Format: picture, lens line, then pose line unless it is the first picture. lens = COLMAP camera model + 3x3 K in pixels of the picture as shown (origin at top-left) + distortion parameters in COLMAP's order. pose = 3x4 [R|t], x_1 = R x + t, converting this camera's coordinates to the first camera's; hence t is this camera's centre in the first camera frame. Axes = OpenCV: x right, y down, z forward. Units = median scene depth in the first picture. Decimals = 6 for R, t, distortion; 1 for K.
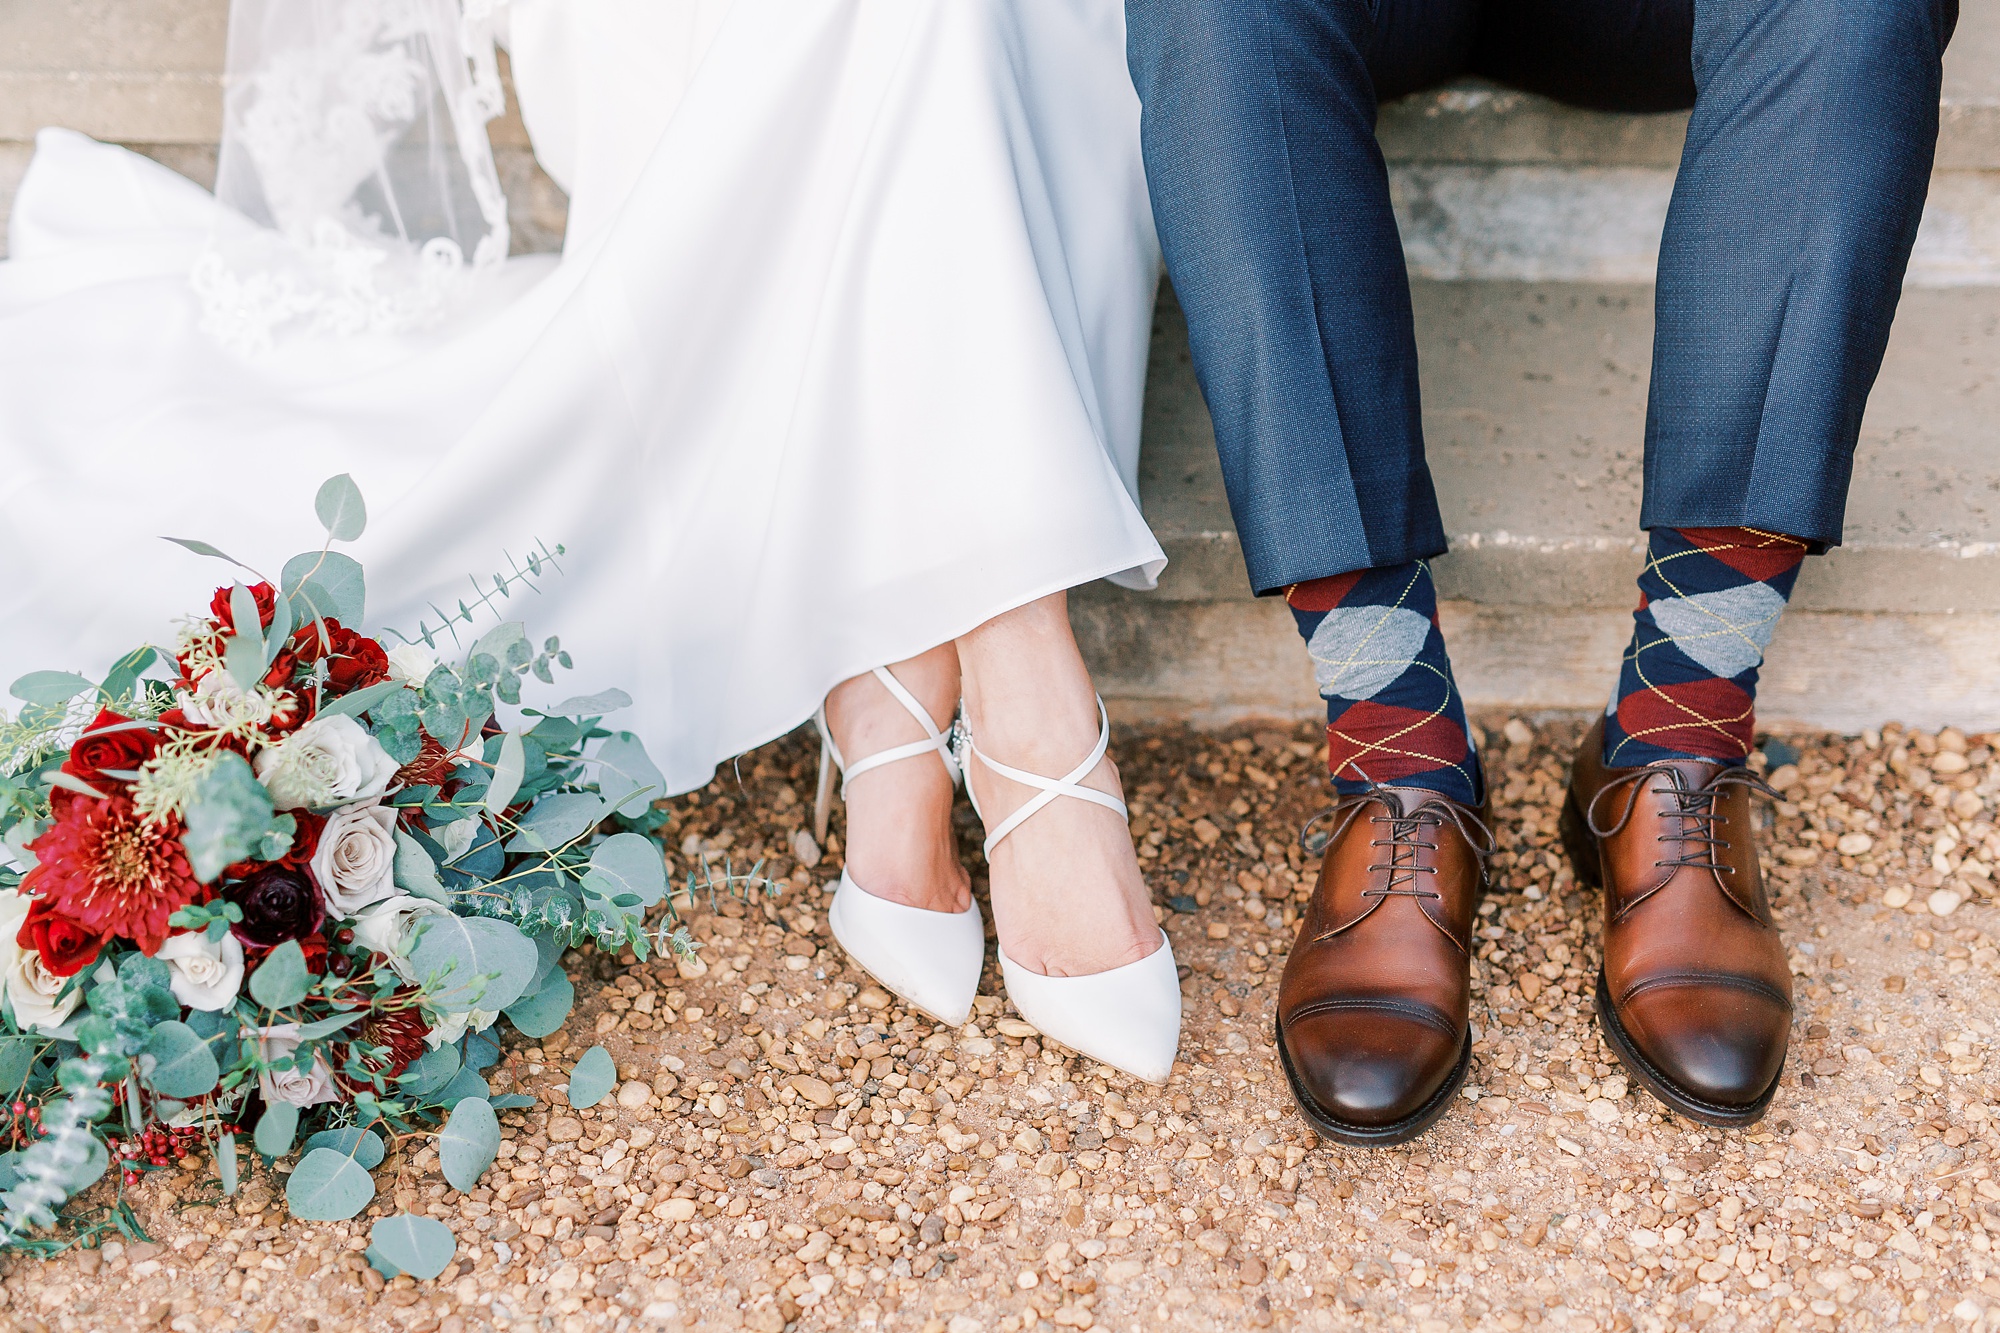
lens RADIAL K [[2859.3, 0, 1000.0], [0, 2859.3, 666.5], [0, 0, 1]] dist [0.004538, 0.004781]
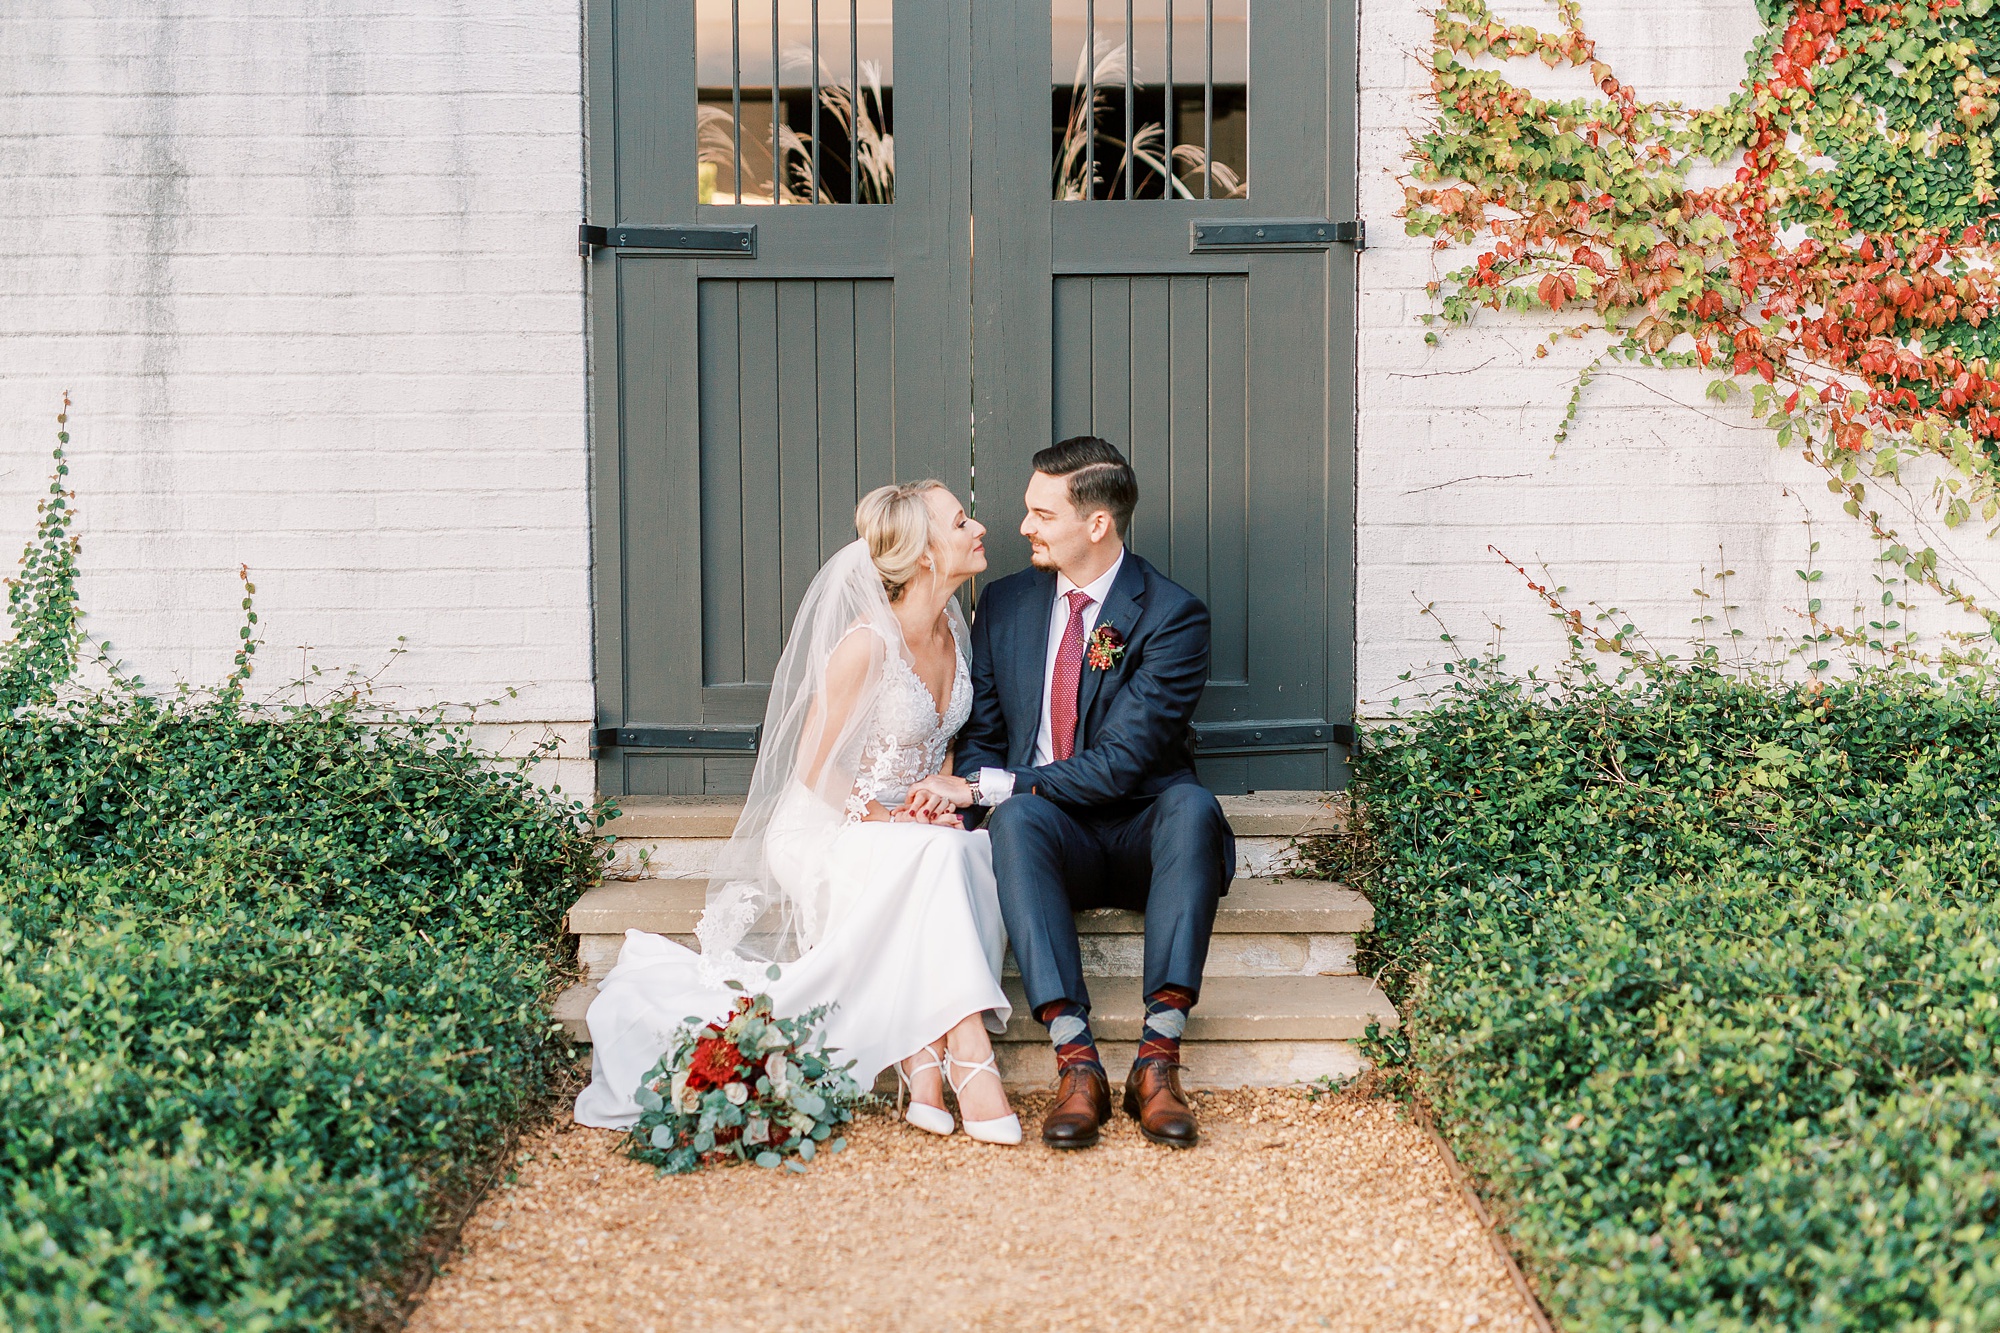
lens RADIAL K [[2859.3, 0, 1000.0], [0, 2859.3, 666.5], [0, 0, 1]] dist [0.004538, 0.004781]
pose [[0.999256, -0.010778, 0.037019, -0.070082], [0.026619, 0.887436, -0.460162, 1.159140], [-0.027892, 0.460805, 0.887063, -2.178342]]
